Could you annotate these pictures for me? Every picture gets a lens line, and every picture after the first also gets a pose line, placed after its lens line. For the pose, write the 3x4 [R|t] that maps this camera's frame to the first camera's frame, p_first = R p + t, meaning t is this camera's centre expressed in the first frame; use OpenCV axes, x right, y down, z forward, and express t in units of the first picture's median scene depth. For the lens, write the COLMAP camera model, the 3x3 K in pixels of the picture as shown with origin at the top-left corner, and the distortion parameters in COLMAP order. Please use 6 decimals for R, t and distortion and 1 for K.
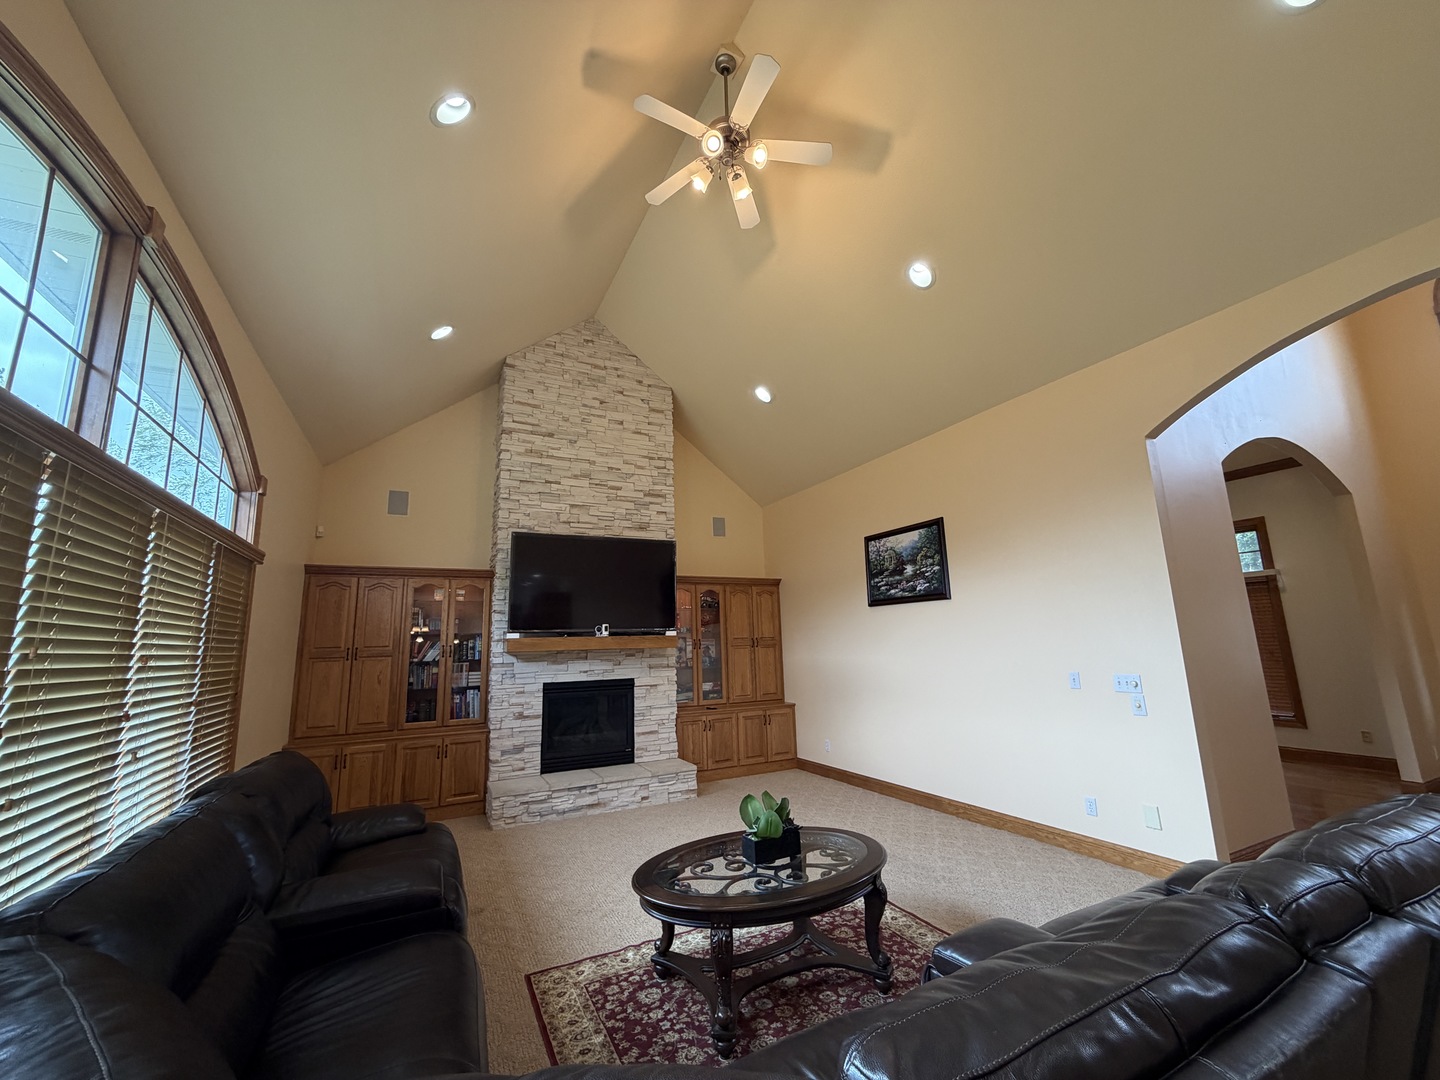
lens RADIAL K [[574.5, 0, 717.3], [0, 574.5, 542.1], [0, 0, 1]] dist [0.002066, -0.000469]
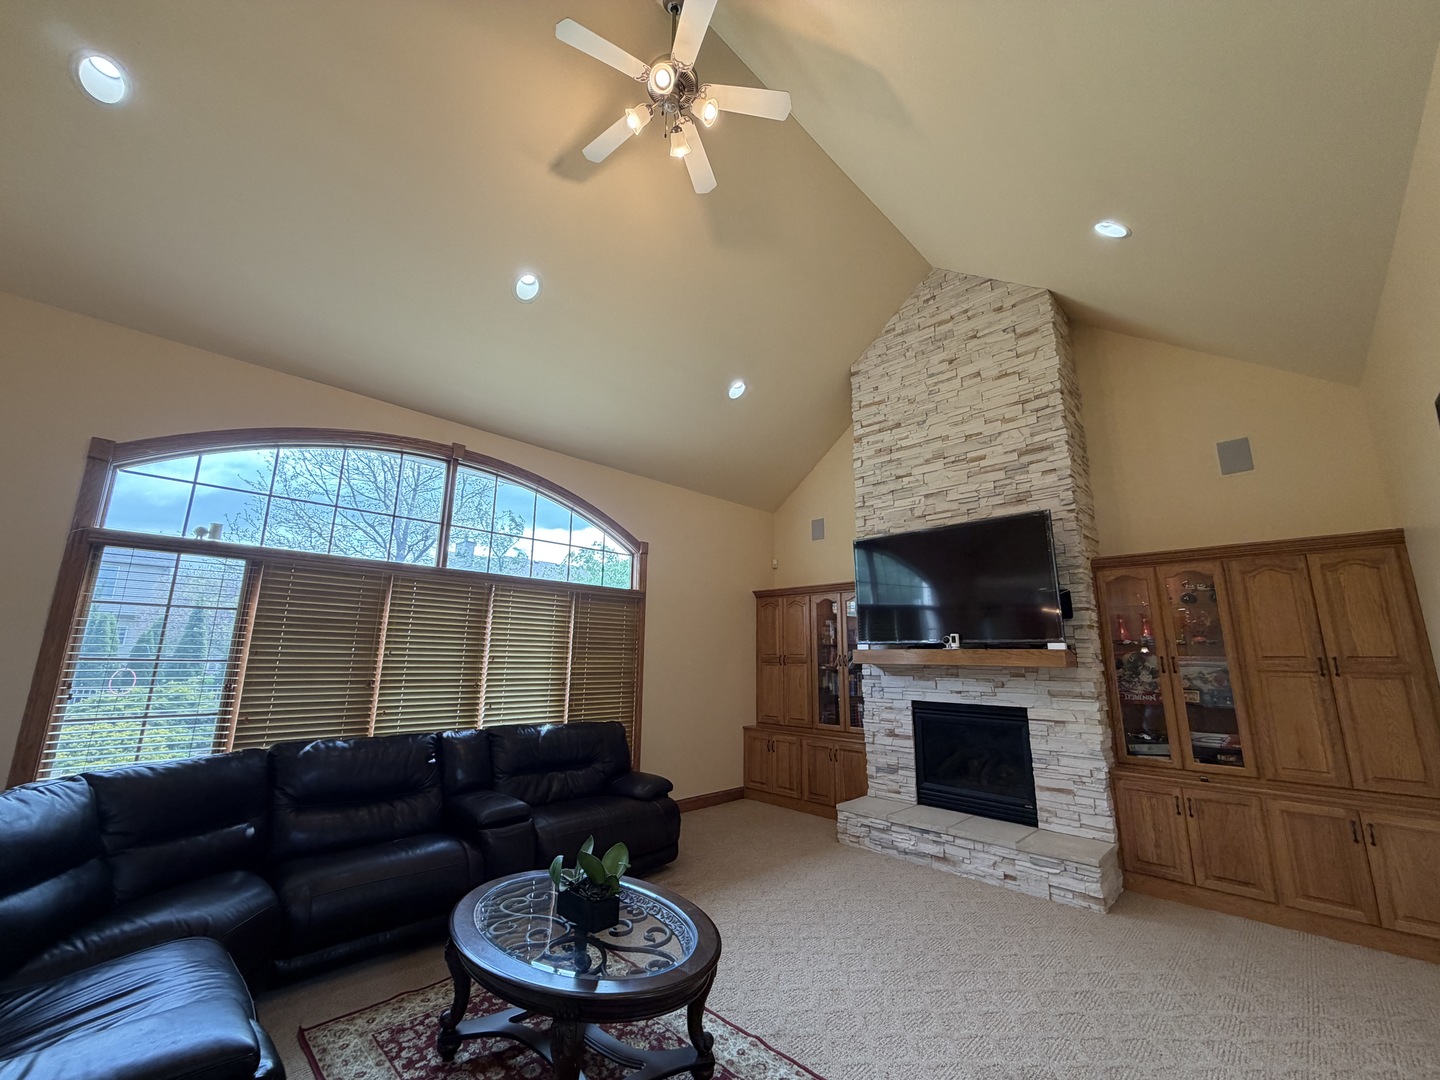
lens RADIAL K [[574.5, 0, 717.3], [0, 574.5, 542.1], [0, 0, 1]] dist [0.002066, -0.000469]
pose [[0.320384, -0.157552, -0.934094, 0.445794], [0.146234, 0.982478, -0.115556, 0.059033], [0.935933, -0.099574, 0.337810, 0.415432]]
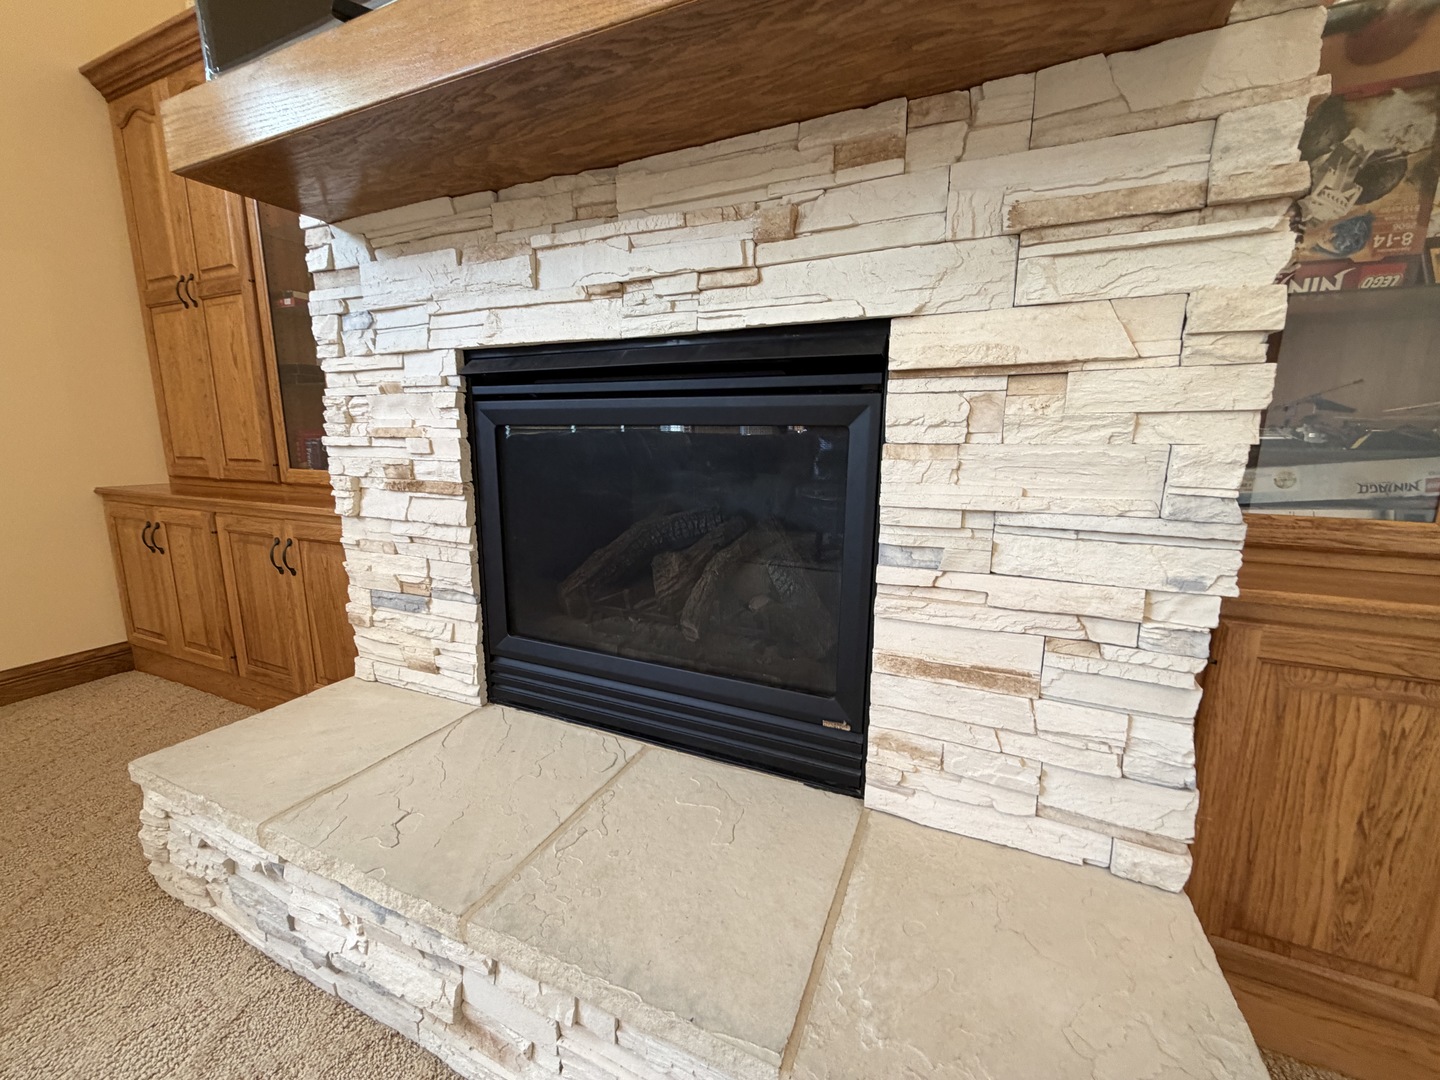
lens RADIAL K [[574.5, 0, 717.3], [0, 574.5, 542.1], [0, 0, 1]] dist [0.002066, -0.000469]
pose [[0.631576, 0.172396, -0.755905, -0.050257], [0.112794, 0.944162, 0.309573, 0.243556], [0.767066, -0.280781, 0.576864, 0.873438]]
